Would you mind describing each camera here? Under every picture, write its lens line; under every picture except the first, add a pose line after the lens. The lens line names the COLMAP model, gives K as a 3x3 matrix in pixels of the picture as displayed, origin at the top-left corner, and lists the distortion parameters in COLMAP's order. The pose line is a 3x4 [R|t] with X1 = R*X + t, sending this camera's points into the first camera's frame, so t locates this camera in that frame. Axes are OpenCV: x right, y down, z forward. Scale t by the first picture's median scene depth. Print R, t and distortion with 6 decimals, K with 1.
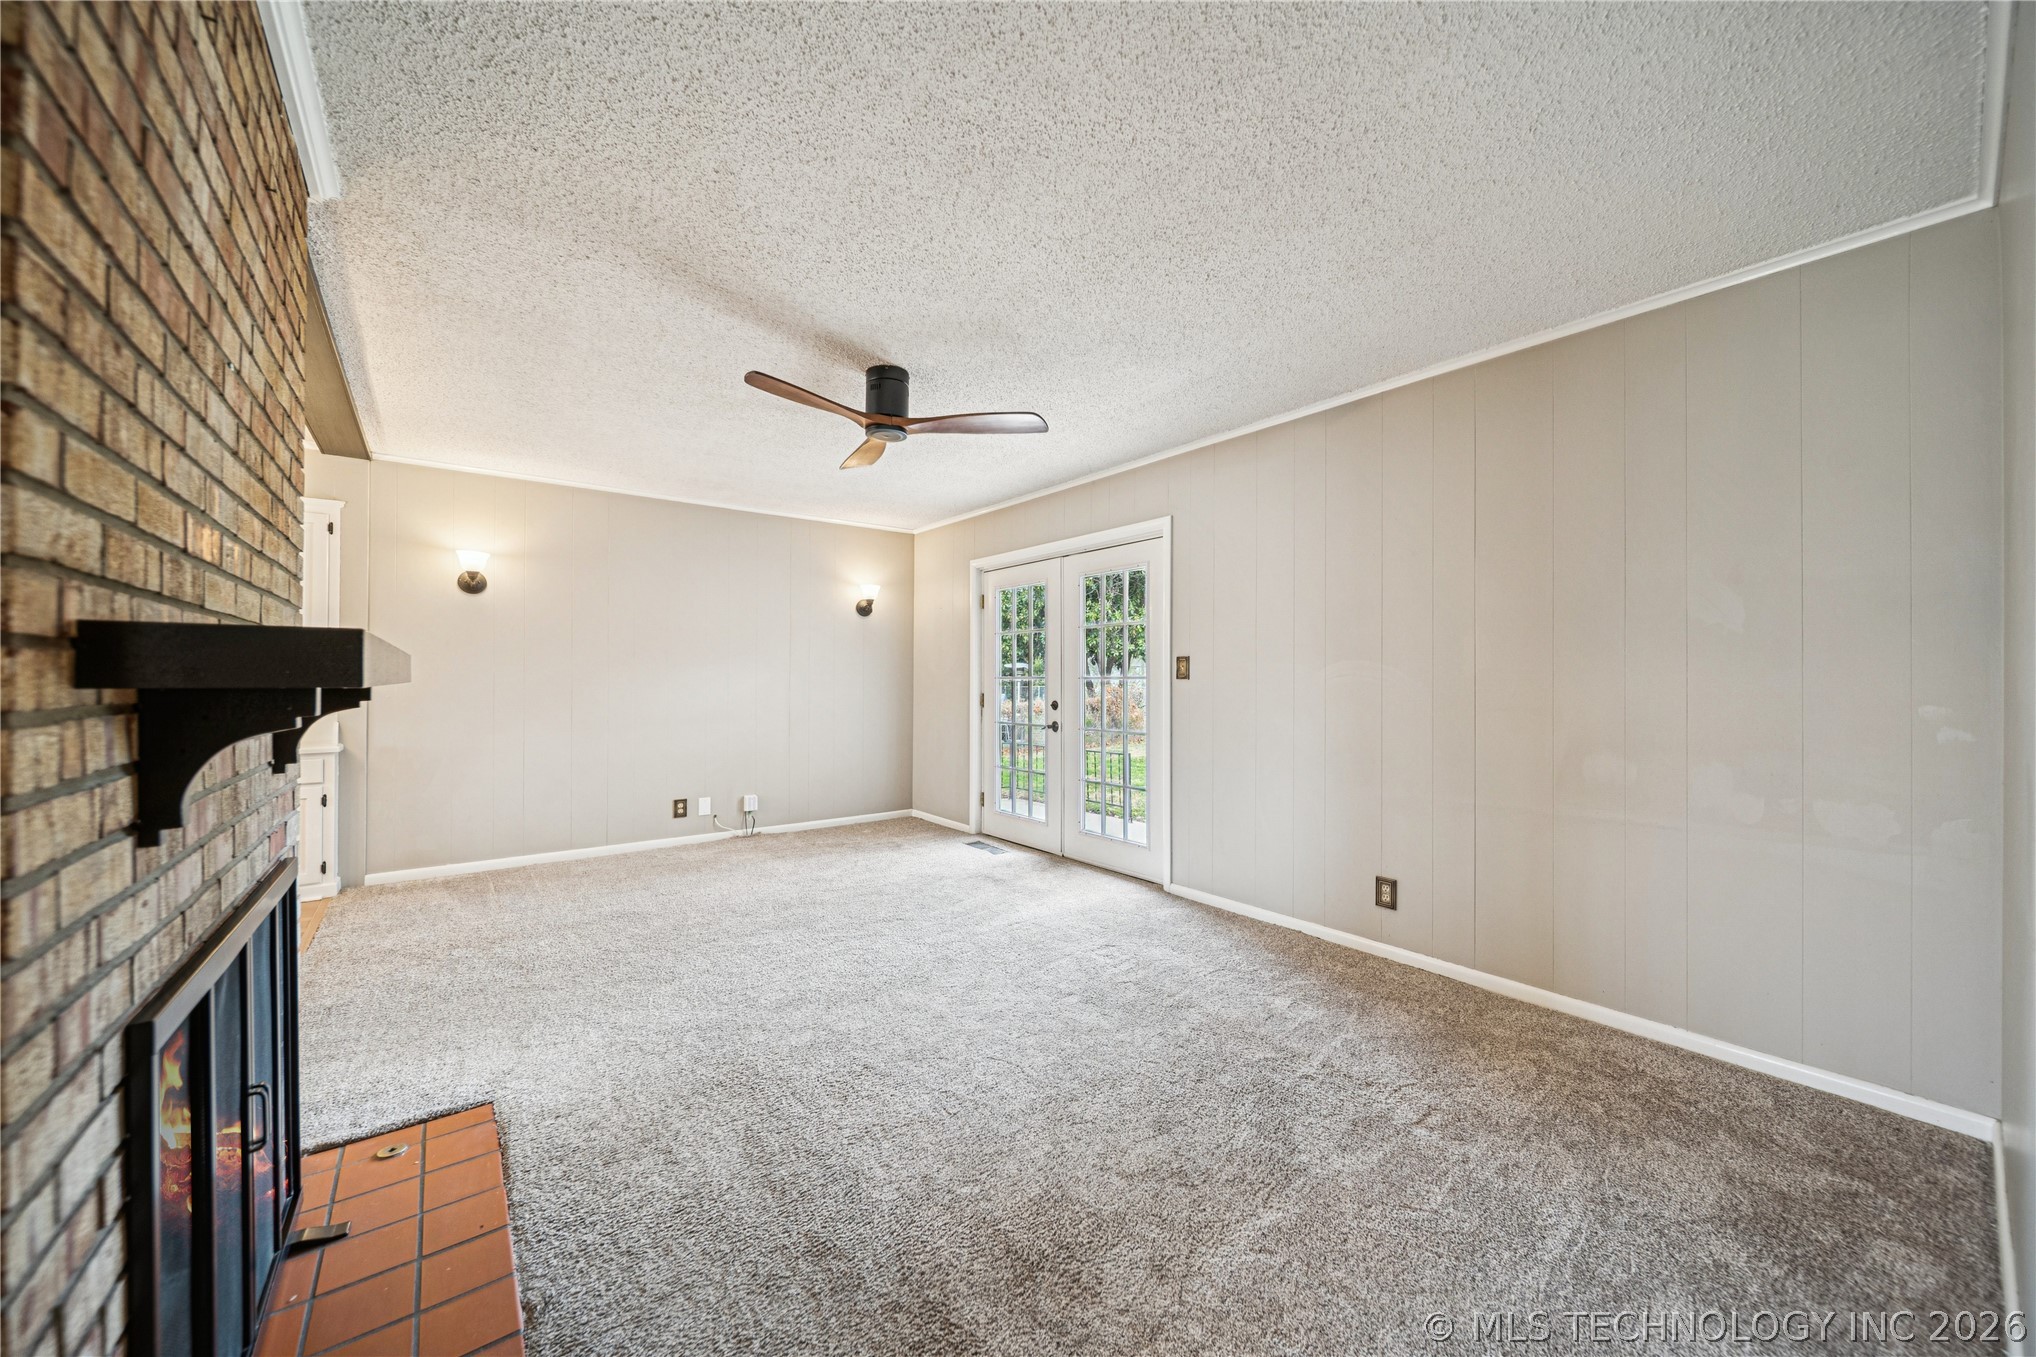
lens RADIAL K [[727.4, 0, 1020.6], [0, 727.4, 679.4], [0, 0, 1]] dist [-0.001274, -0.000003]
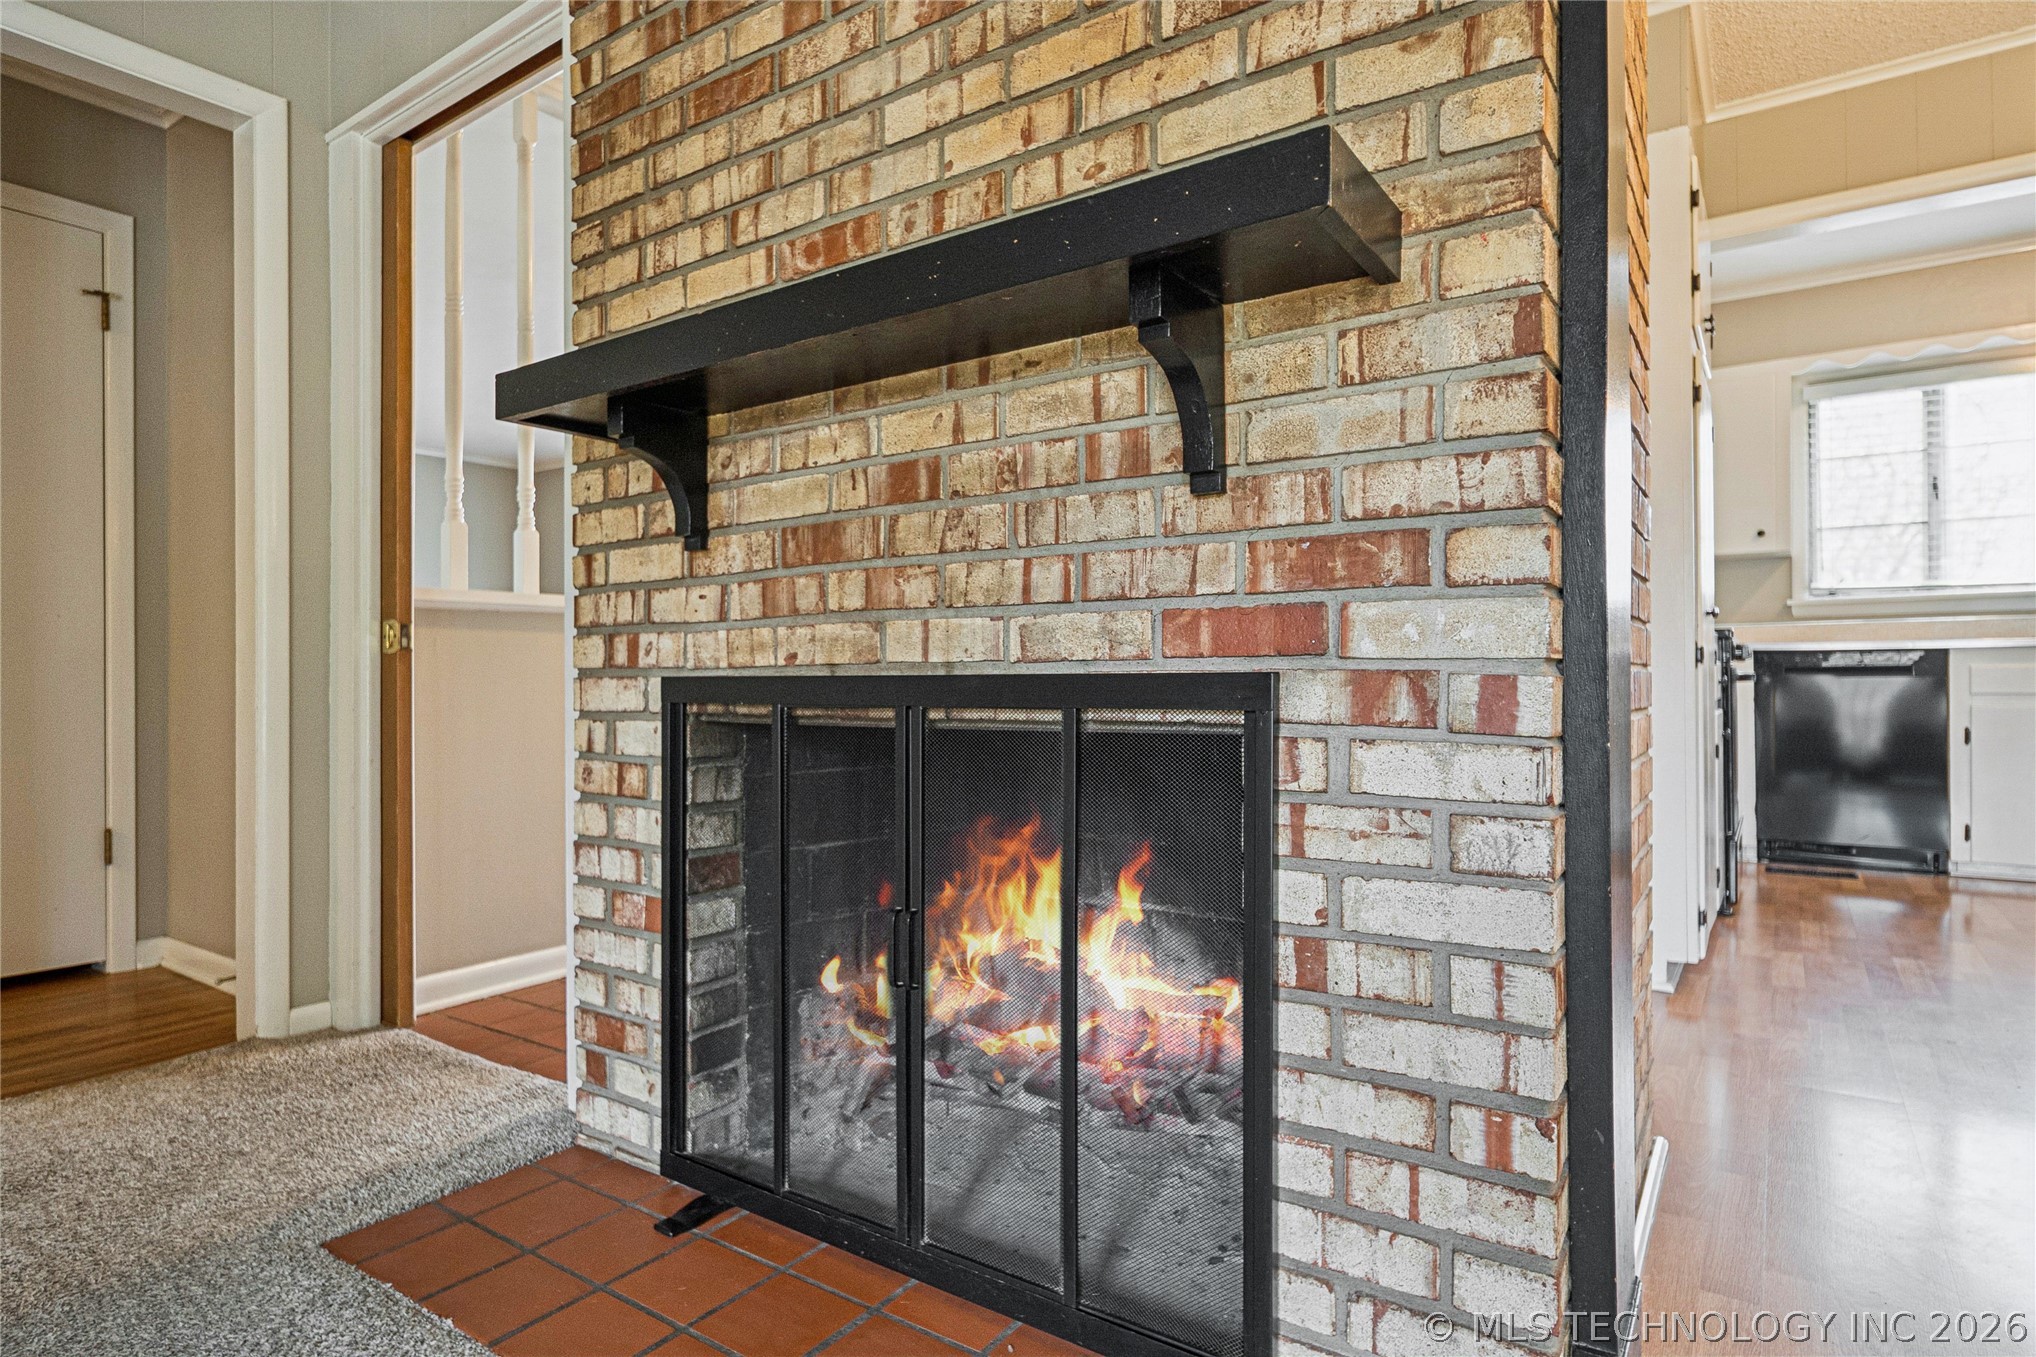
lens RADIAL K [[1089.5, 0, 1018.7], [0, 1089.5, 675.3], [0, 0, 1]] dist [-0.013194, 0.000312]
pose [[-0.955365, 0.002020, -0.295422, -0.284328], [0.004263, 0.999967, -0.006950, 0.111437], [0.295399, -0.007899, -0.955341, 0.721479]]
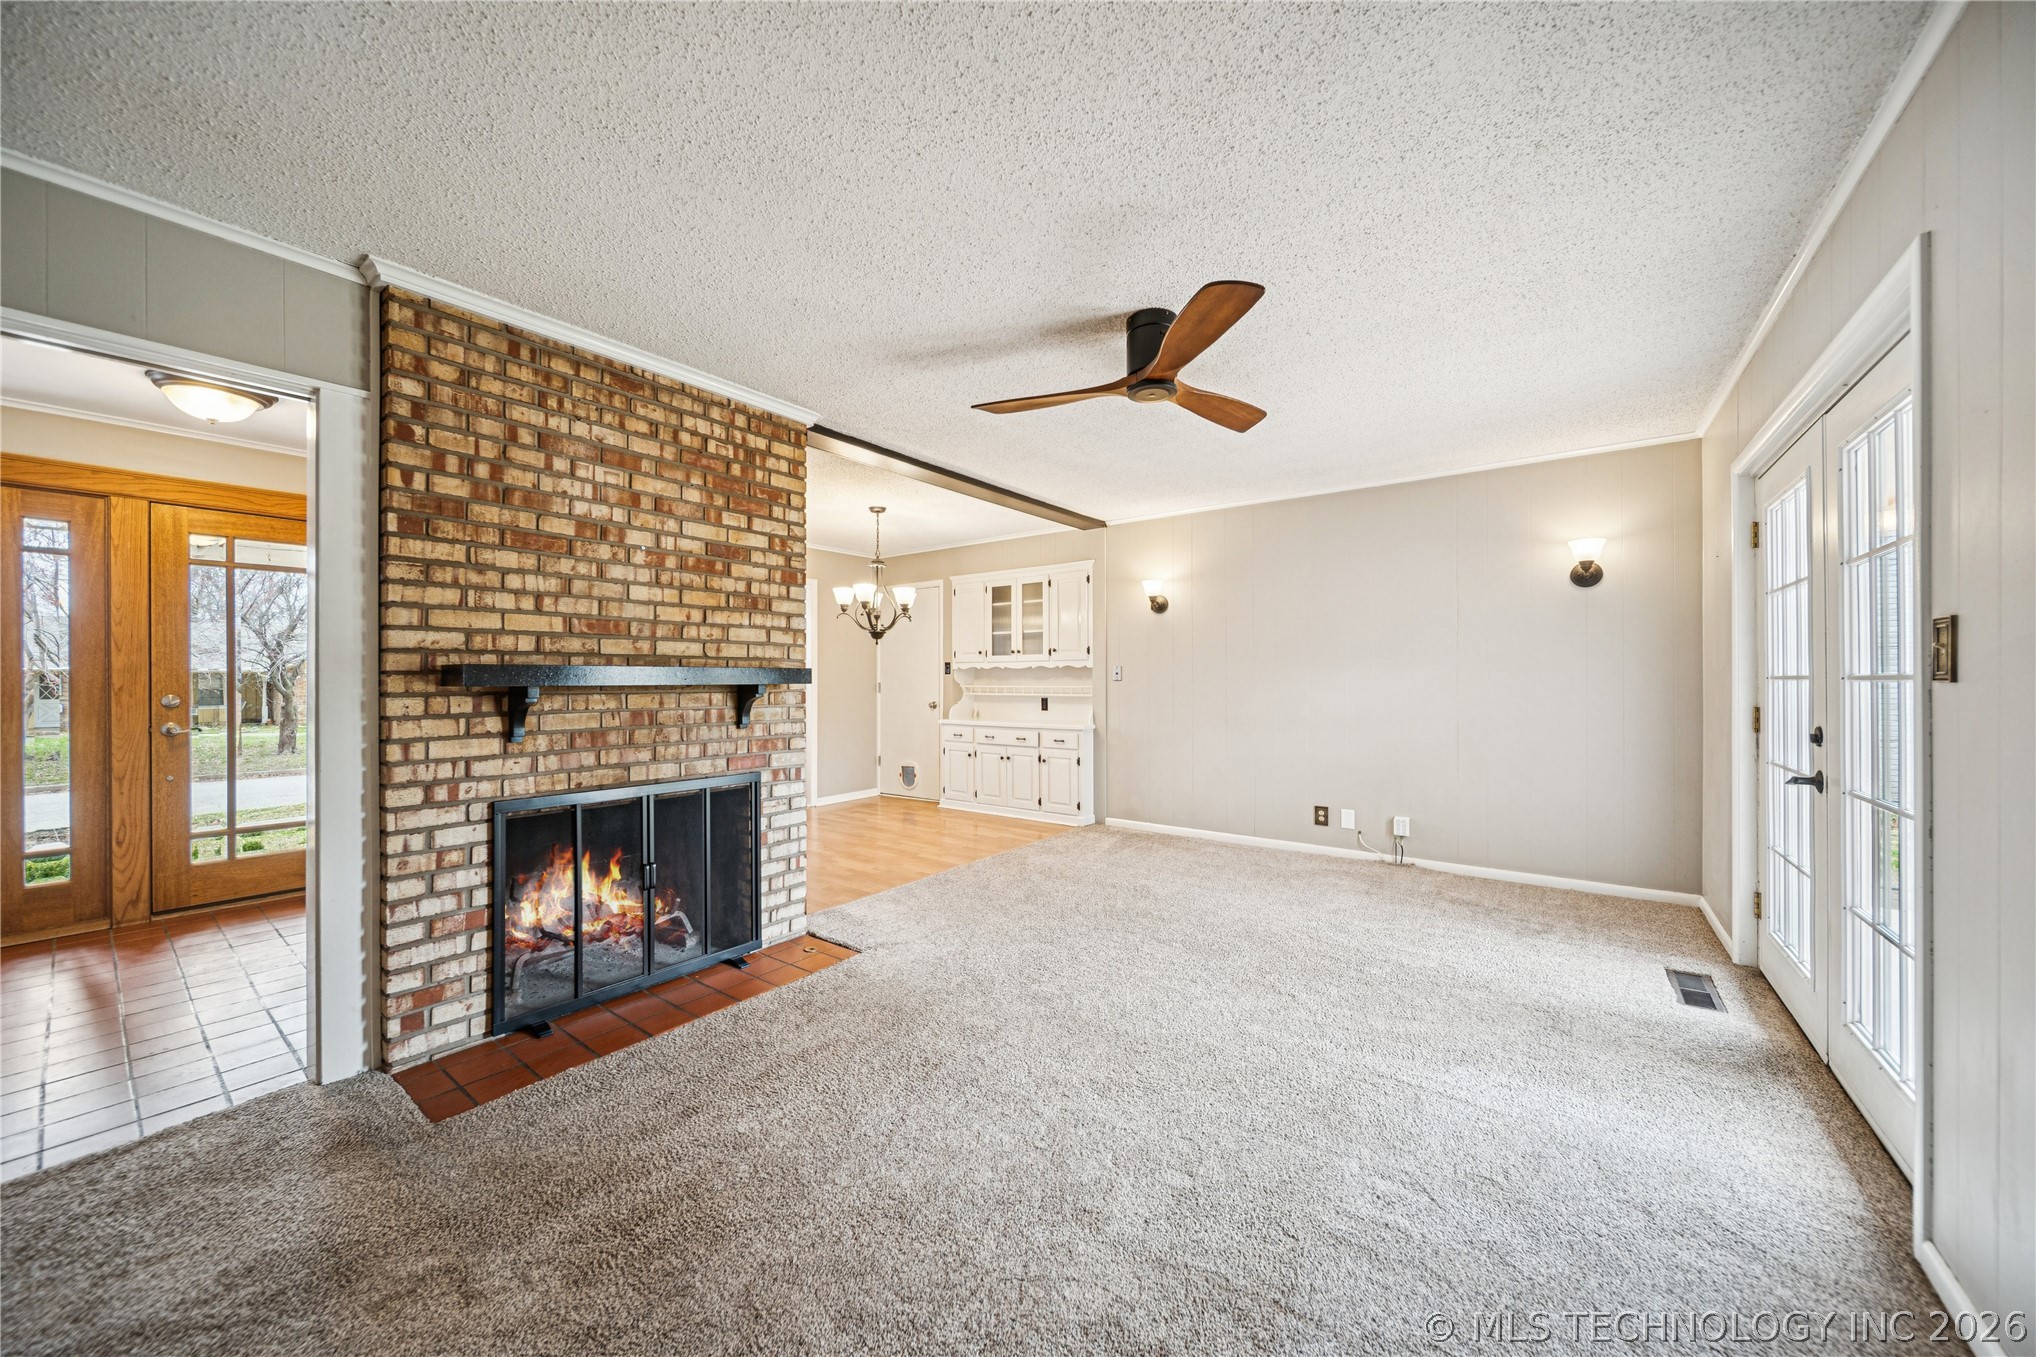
lens RADIAL K [[727.4, 0, 1023.1], [0, 727.4, 683.1], [0, 0, 1]] dist [-0.001274, -0.000003]
pose [[0.261444, 0.002897, -0.965214, 0.489626], [0.002451, 0.999990, 0.003666, -0.001662], [0.965216, -0.003324, 0.261434, 0.523049]]
